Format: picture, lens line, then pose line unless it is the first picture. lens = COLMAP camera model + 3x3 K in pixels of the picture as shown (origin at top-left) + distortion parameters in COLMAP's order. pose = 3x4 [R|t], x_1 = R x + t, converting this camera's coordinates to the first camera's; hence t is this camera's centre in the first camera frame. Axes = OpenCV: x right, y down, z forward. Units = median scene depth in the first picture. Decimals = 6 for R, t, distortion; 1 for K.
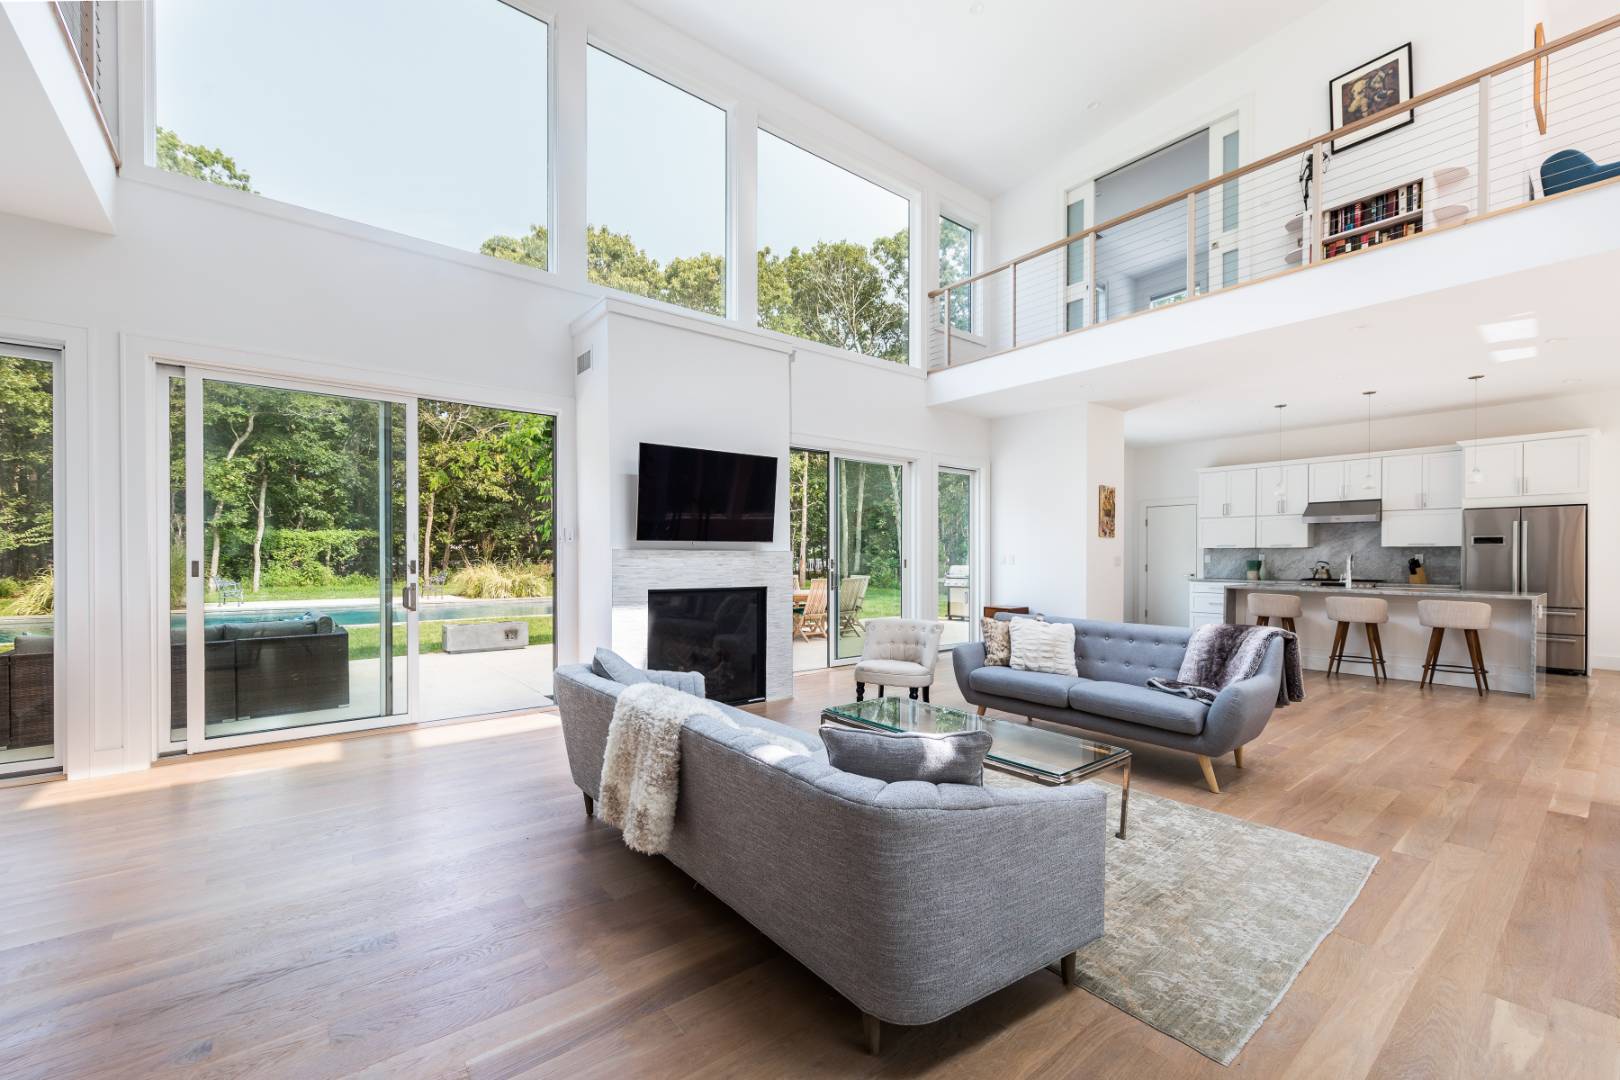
lens RADIAL K [[654.5, 0, 797.1], [0, 654.5, 556.9], [0, 0, 1]] dist [-0.001832, -0.000627]
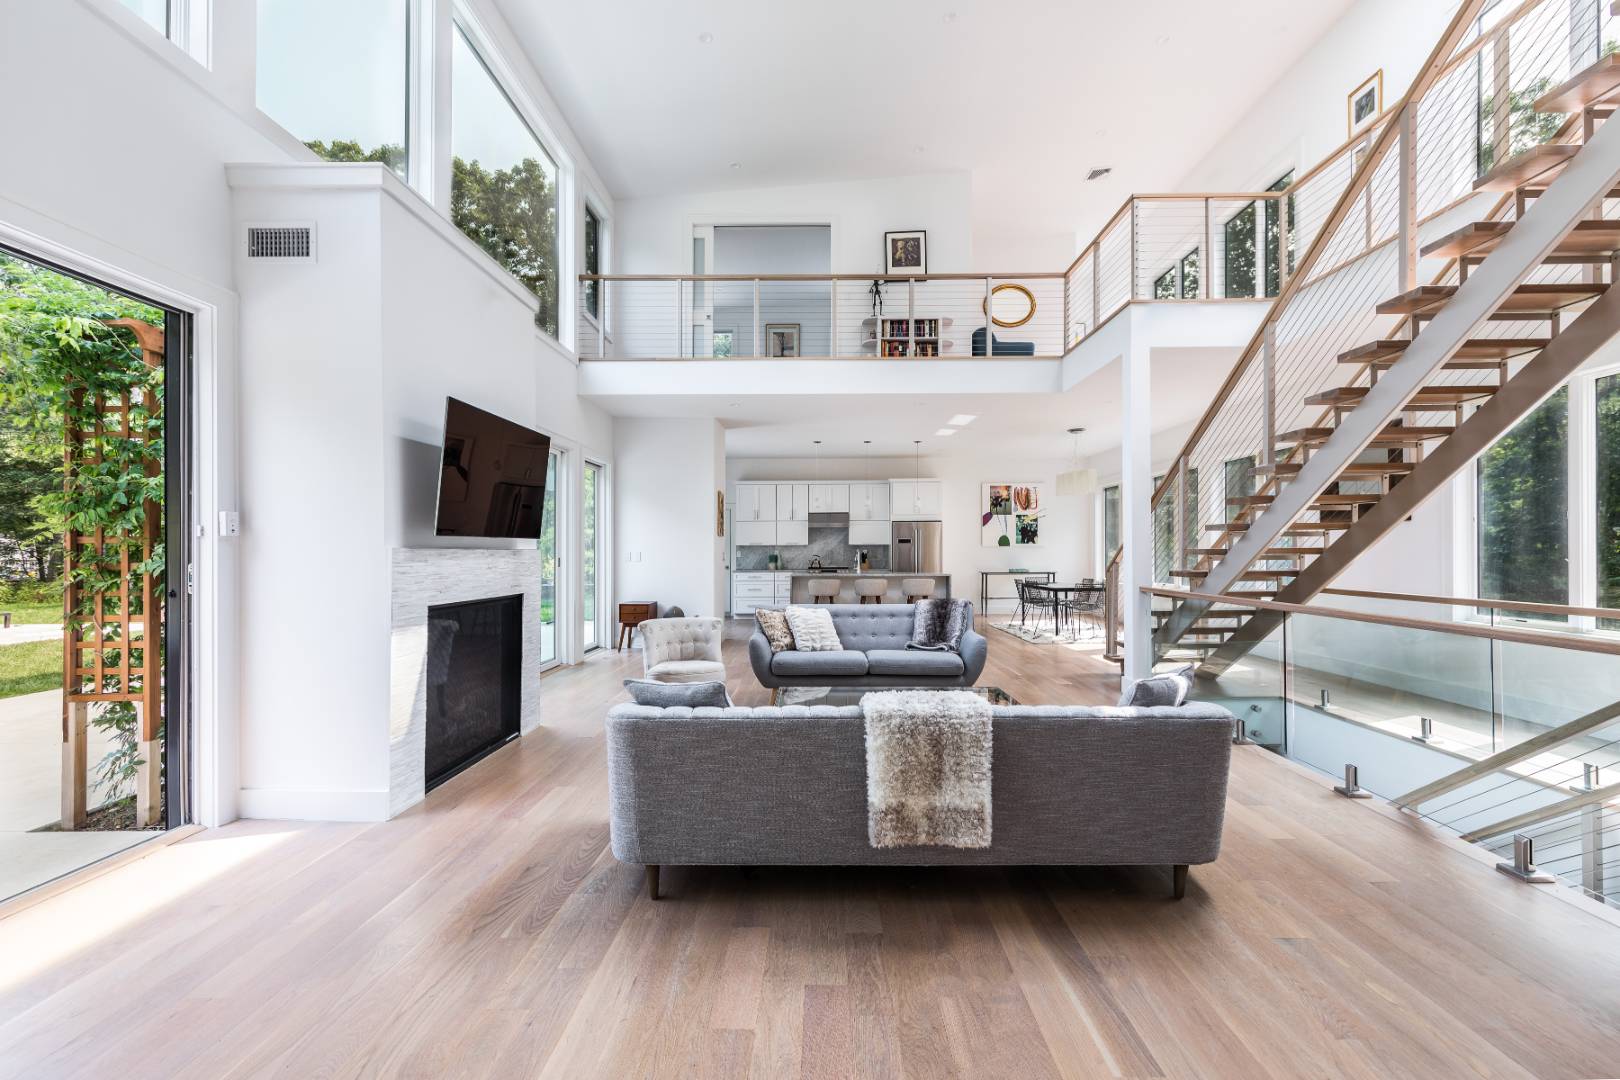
lens RADIAL K [[654.5, 0, 807.3], [0, 654.5, 545.0], [0, 0, 1]] dist [-0.001832, -0.000627]
pose [[0.623628, 0.001961, 0.781719, -0.353004], [0.006075, 0.999955, -0.007355, -0.005145], [-0.781698, 0.009335, 0.623587, 0.166693]]
